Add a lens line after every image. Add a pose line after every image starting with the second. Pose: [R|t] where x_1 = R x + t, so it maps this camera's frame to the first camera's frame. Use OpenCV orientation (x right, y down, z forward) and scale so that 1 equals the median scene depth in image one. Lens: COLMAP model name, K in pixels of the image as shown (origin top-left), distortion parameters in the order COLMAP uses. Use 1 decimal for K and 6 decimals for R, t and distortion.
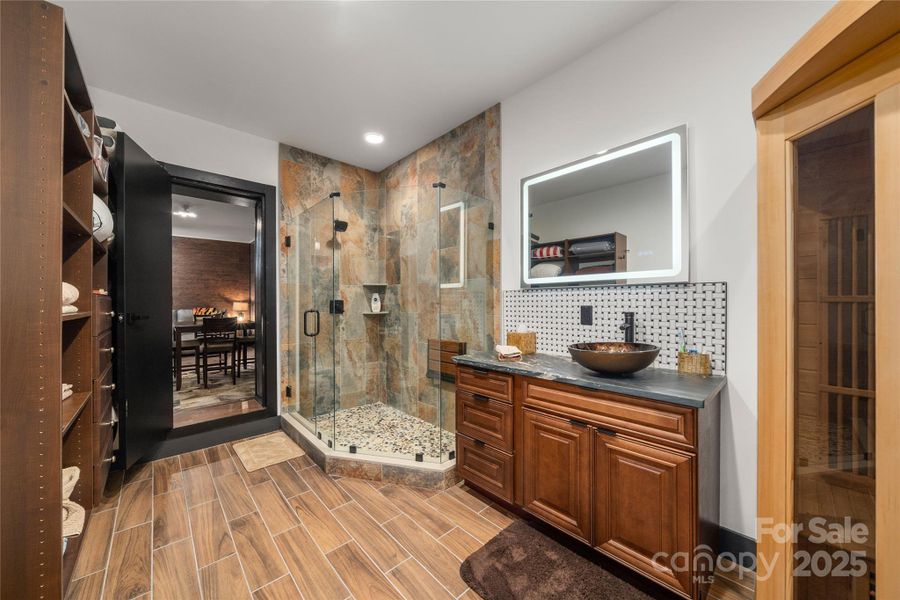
lens RADIAL K [[317.5, 0, 454.1], [0, 317.5, 302.7], [0, 0, 1]] dist [0.000043, -0.000109]
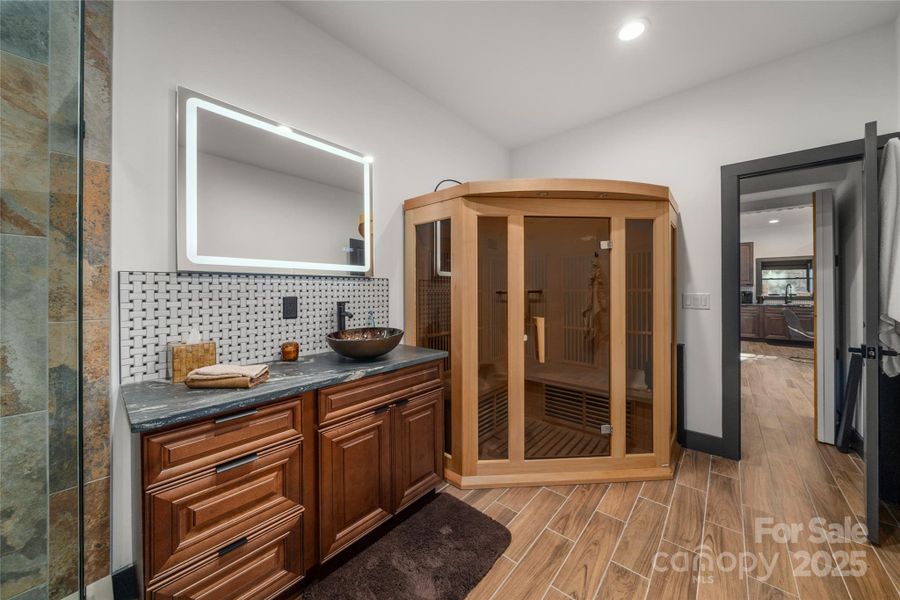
lens RADIAL K [[317.5, 0, 451.8], [0, 317.5, 291.2], [0, 0, 1]] dist [0.000043, -0.000109]
pose [[-0.091463, 0.004668, 0.995798, -0.486855], [0.007083, 0.999967, -0.004037, 0.001029], [-0.995783, 0.006684, -0.091493, 0.640303]]
